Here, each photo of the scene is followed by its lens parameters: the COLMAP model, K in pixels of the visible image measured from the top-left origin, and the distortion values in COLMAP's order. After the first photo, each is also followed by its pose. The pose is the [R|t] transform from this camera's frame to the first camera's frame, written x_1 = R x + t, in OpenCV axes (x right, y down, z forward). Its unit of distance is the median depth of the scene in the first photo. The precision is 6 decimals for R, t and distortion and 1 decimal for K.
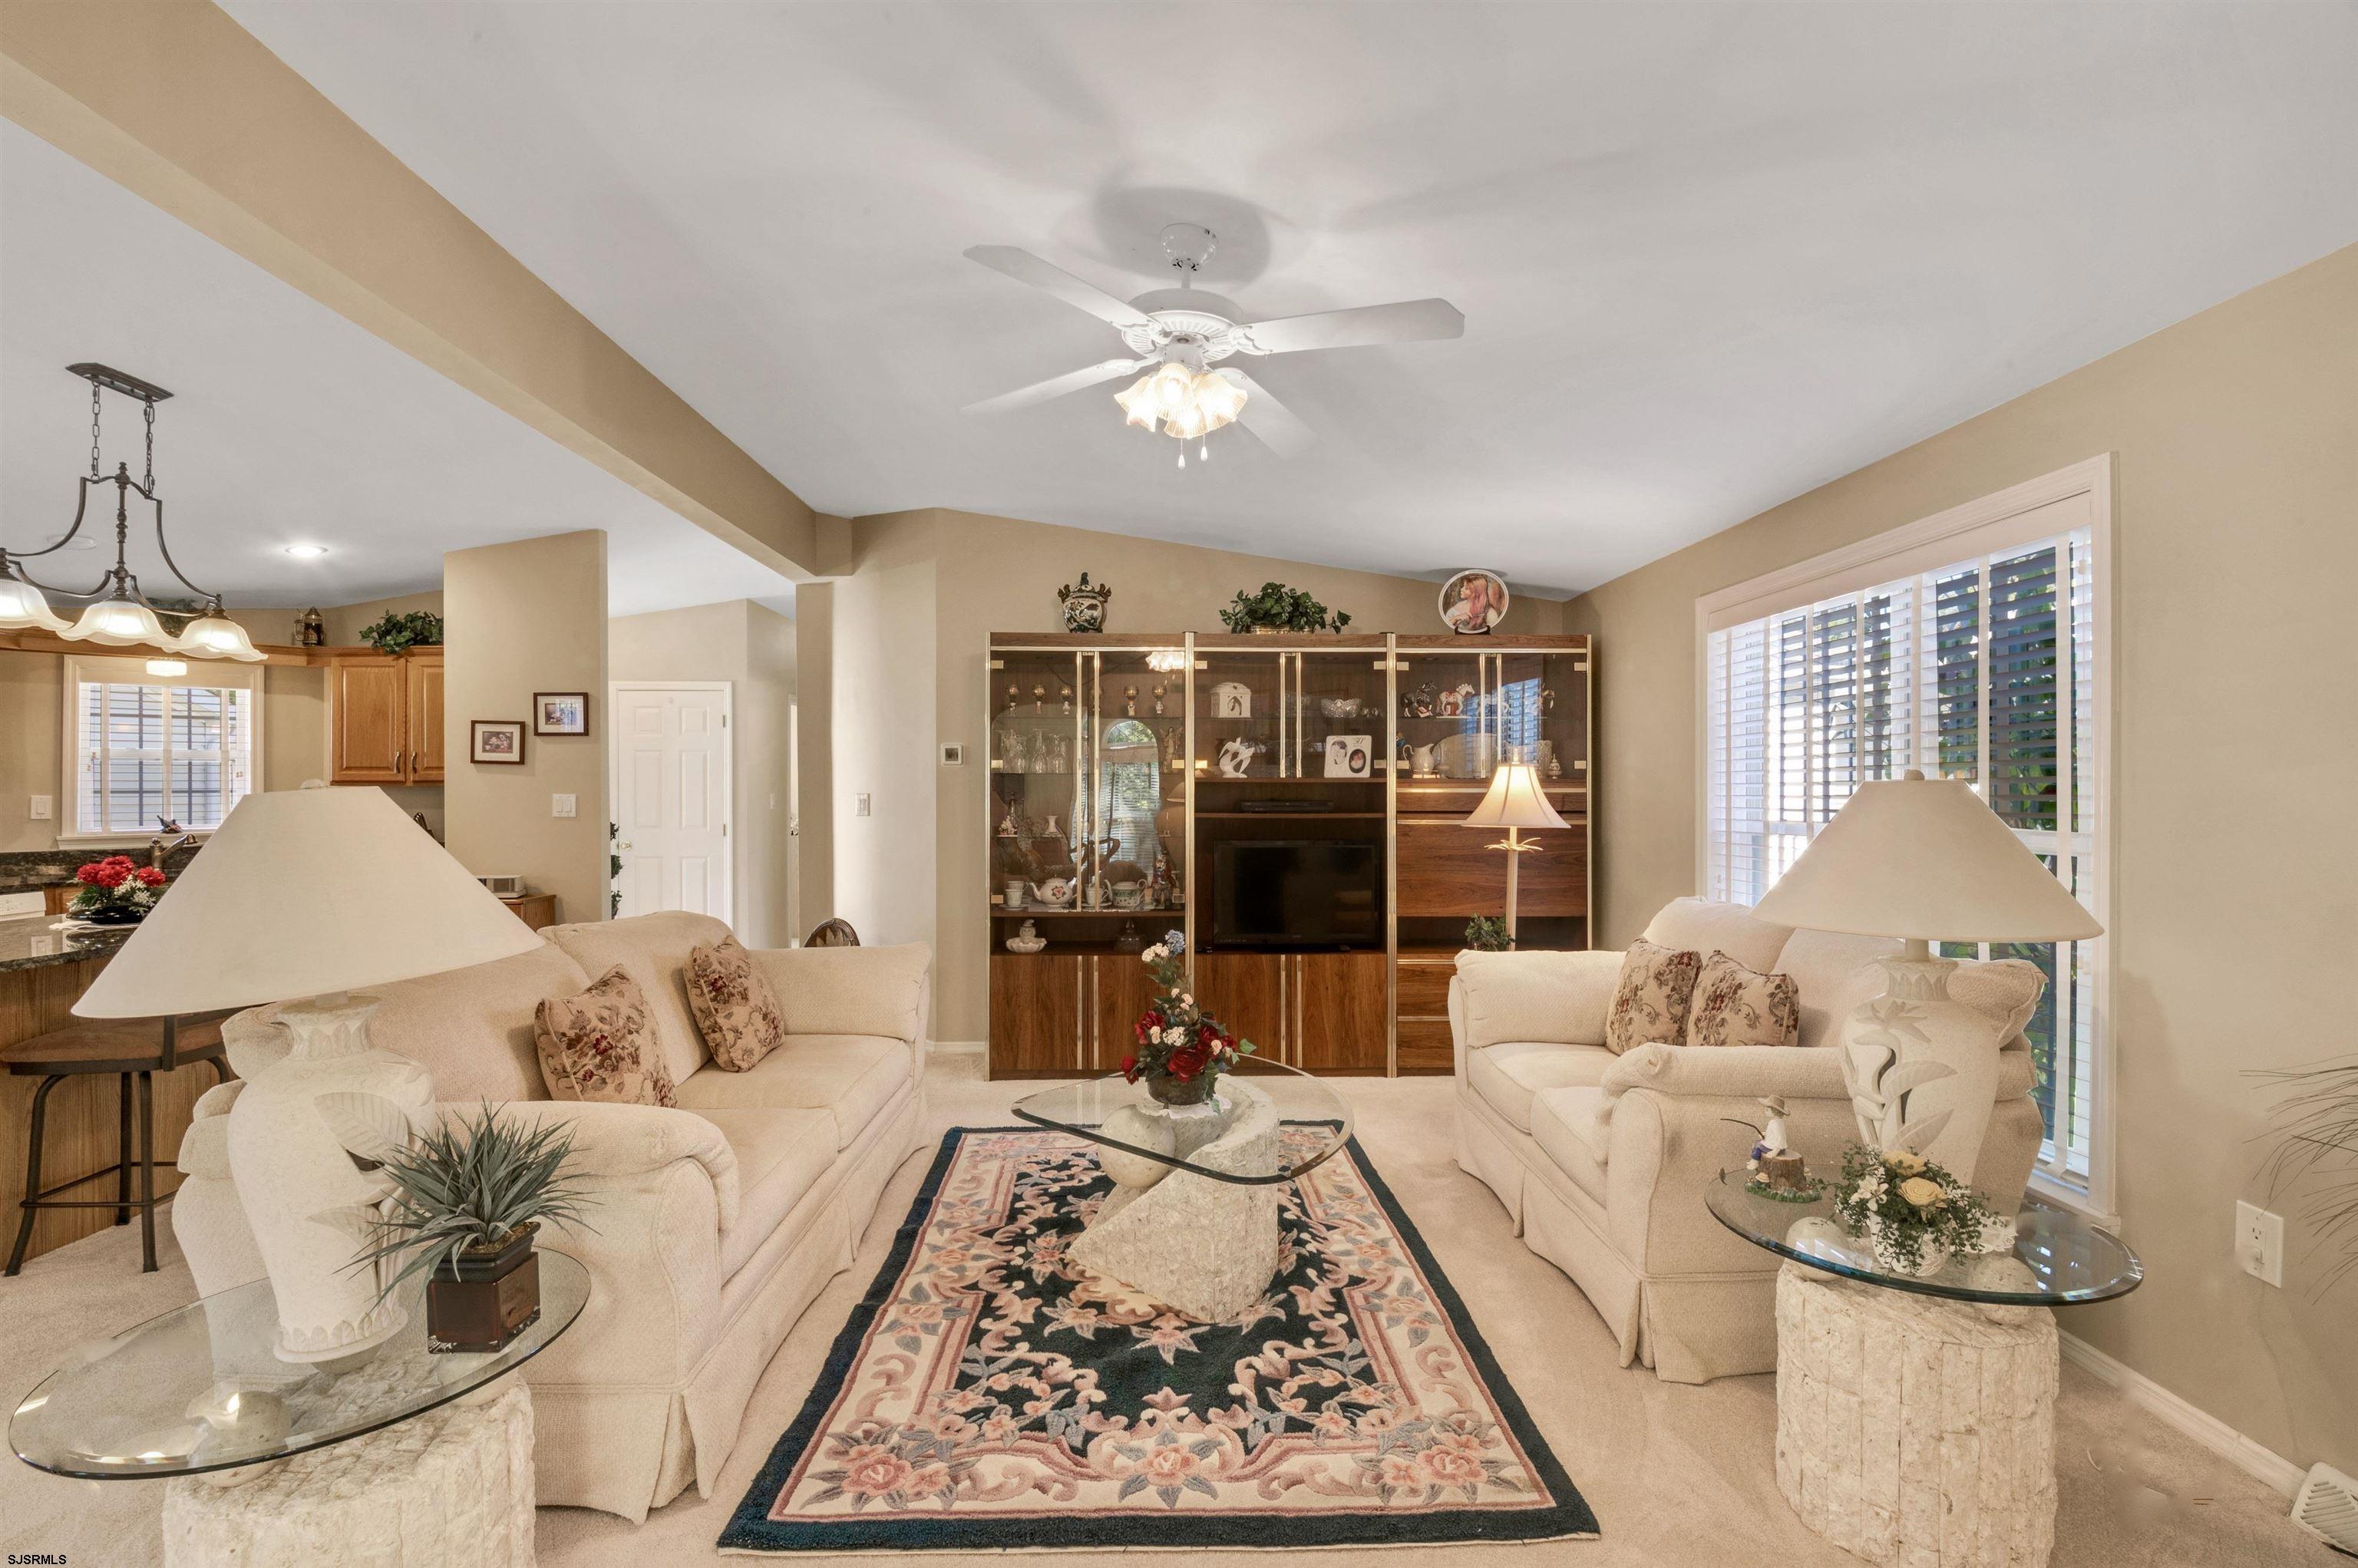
lens RADIAL K [[1096.1, 0, 1172.0], [0, 1096.1, 785.8], [0, 0, 1]] dist [-0.009389, -0.006225]
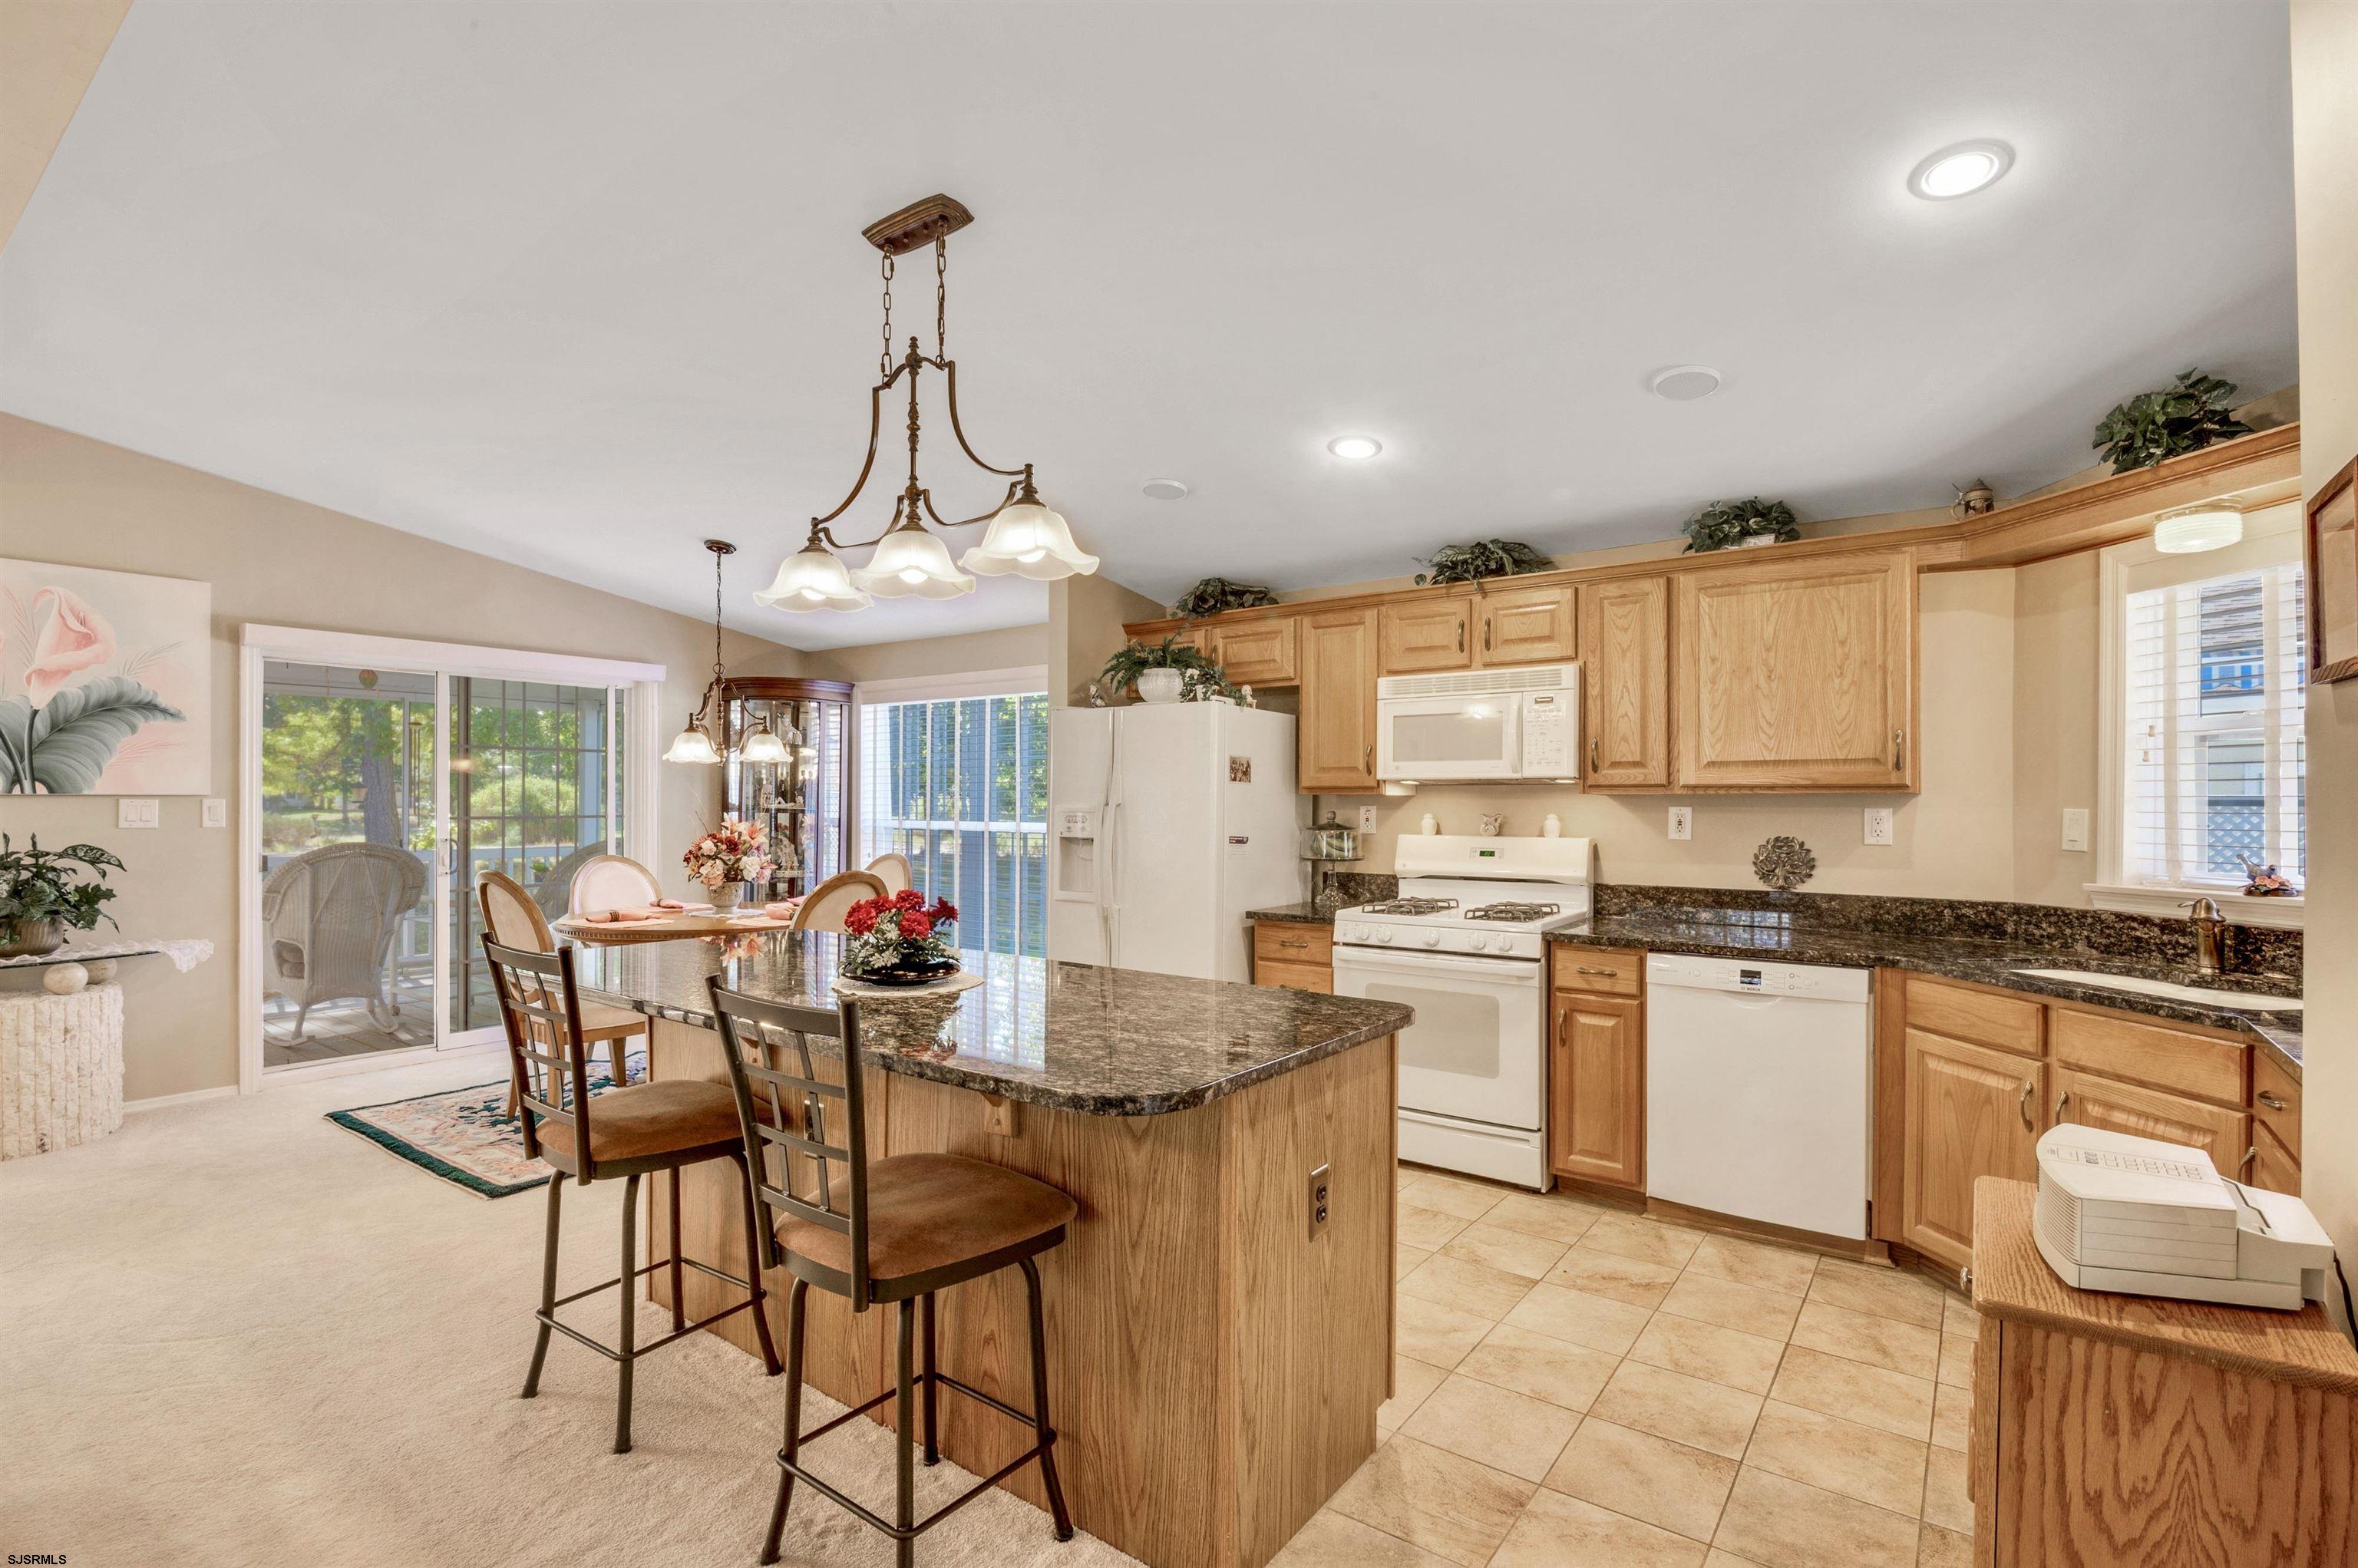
lens RADIAL K [[1098.8, 0, 1172.4], [0, 1098.8, 796.8], [0, 0, 1]] dist [-0.018395, -0.000295]
pose [[-0.616730, -0.001256, -0.787173, -0.510472], [0.002475, 0.999991, -0.003535, 0.006080], [0.787170, -0.004129, -0.616722, 1.579747]]
